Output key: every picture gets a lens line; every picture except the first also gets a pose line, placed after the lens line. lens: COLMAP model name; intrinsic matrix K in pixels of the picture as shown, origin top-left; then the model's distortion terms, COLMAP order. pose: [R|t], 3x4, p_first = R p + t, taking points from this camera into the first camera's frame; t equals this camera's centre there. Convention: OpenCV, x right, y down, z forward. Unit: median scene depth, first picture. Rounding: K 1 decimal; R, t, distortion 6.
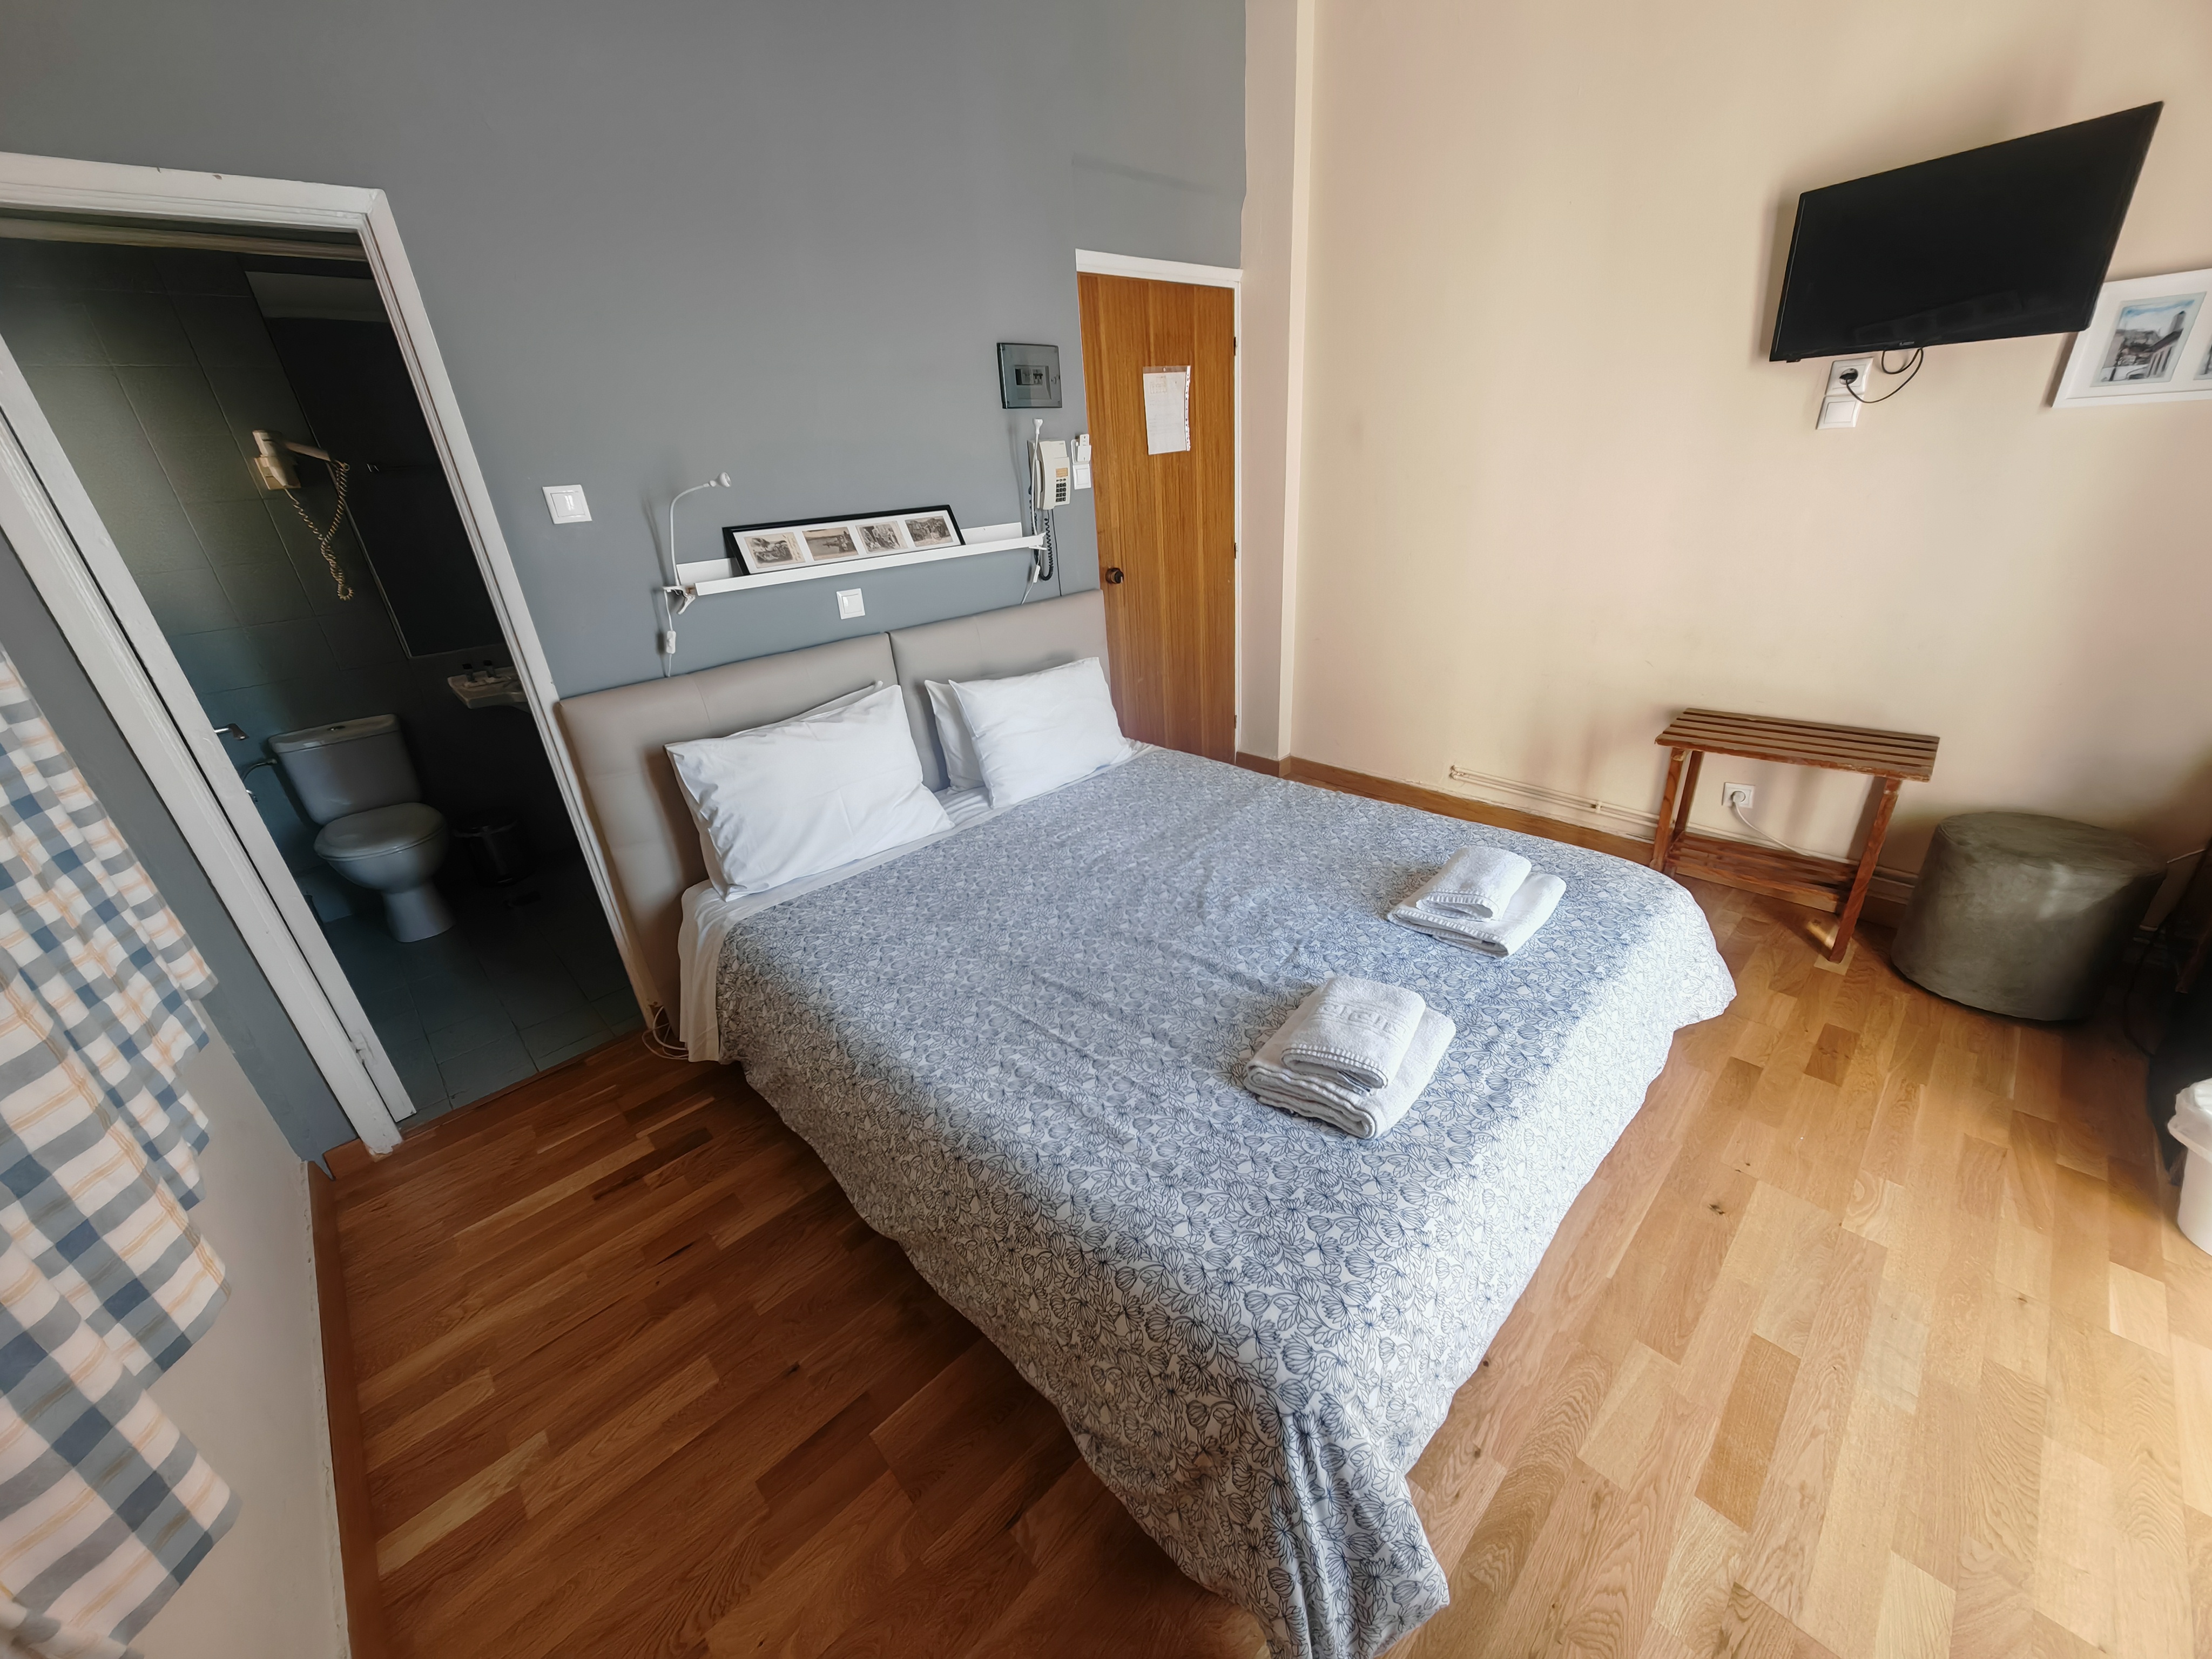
lens RADIAL K [[828.6, 0, 1097.8], [0, 828.6, 831.0], [0, 0, 1]] dist [0.003243, -0.000018]
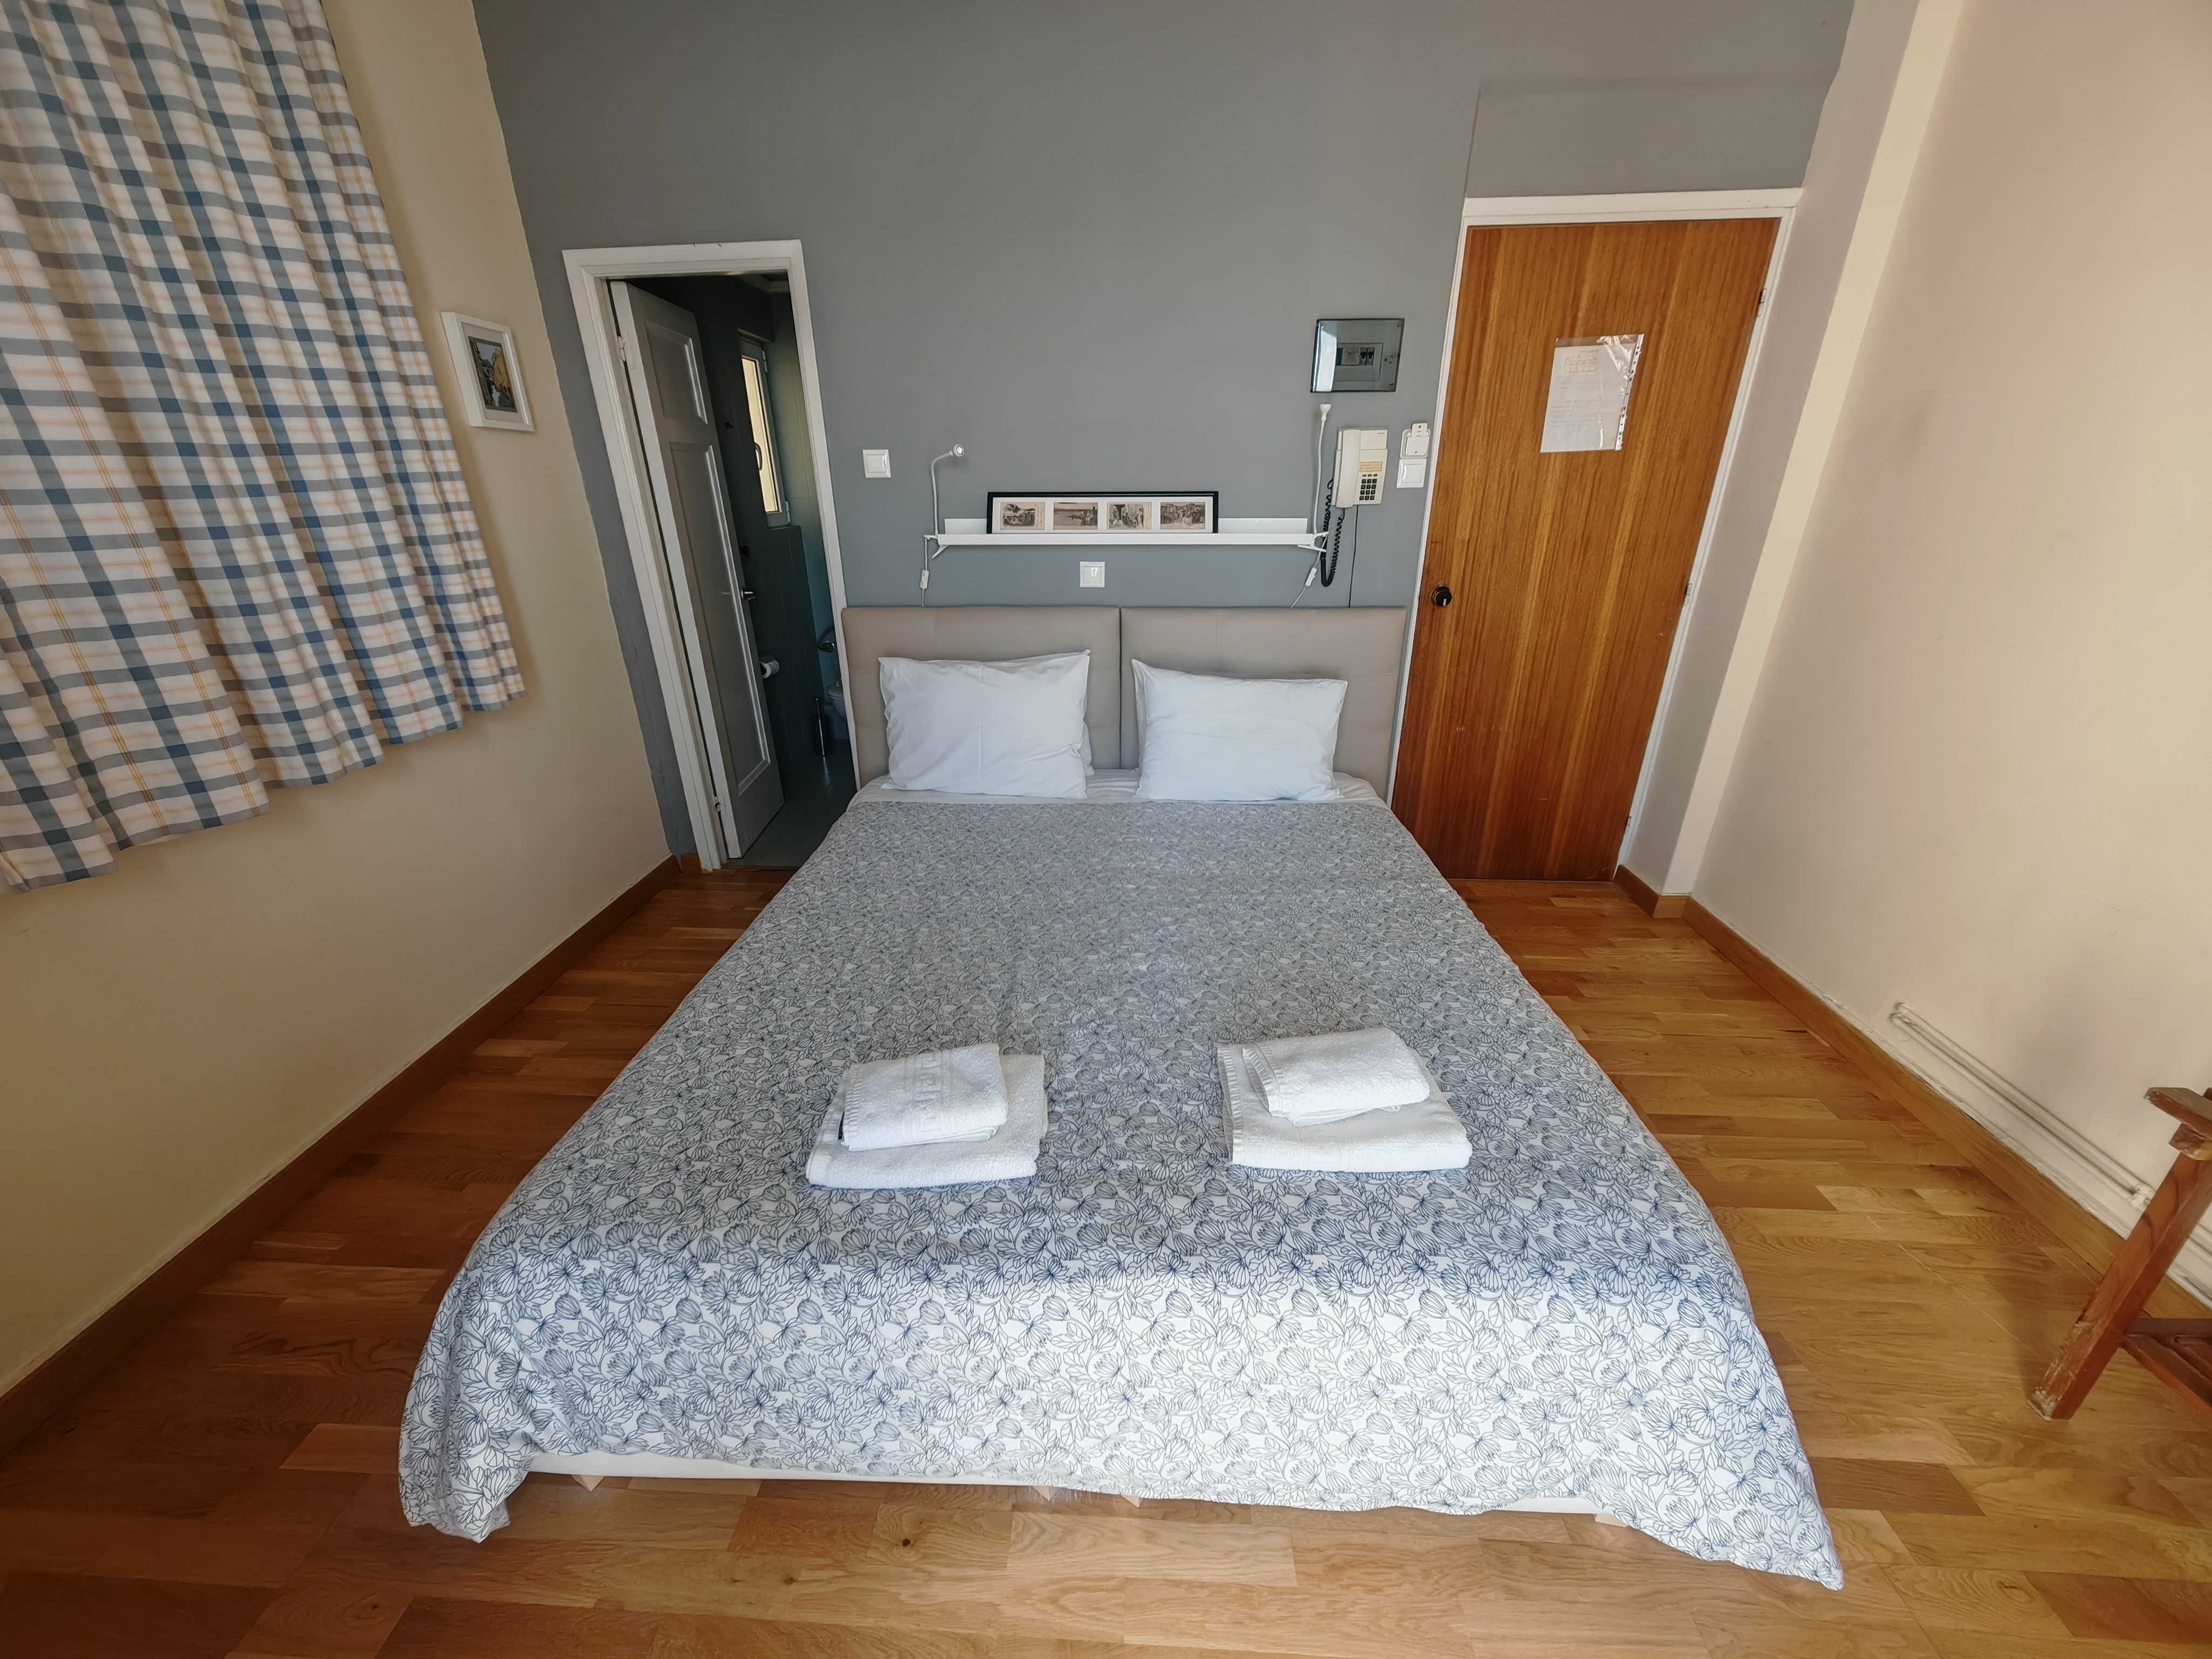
lens RADIAL K [[828.6, 0, 1090.9], [0, 828.6, 825.9], [0, 0, 1]] dist [0.003243, -0.000018]
pose [[0.687868, 0.336136, -0.643312, 0.494394], [-0.333781, 0.933522, 0.130873, -0.108308], [0.644537, 0.124701, 0.754335, 0.226928]]
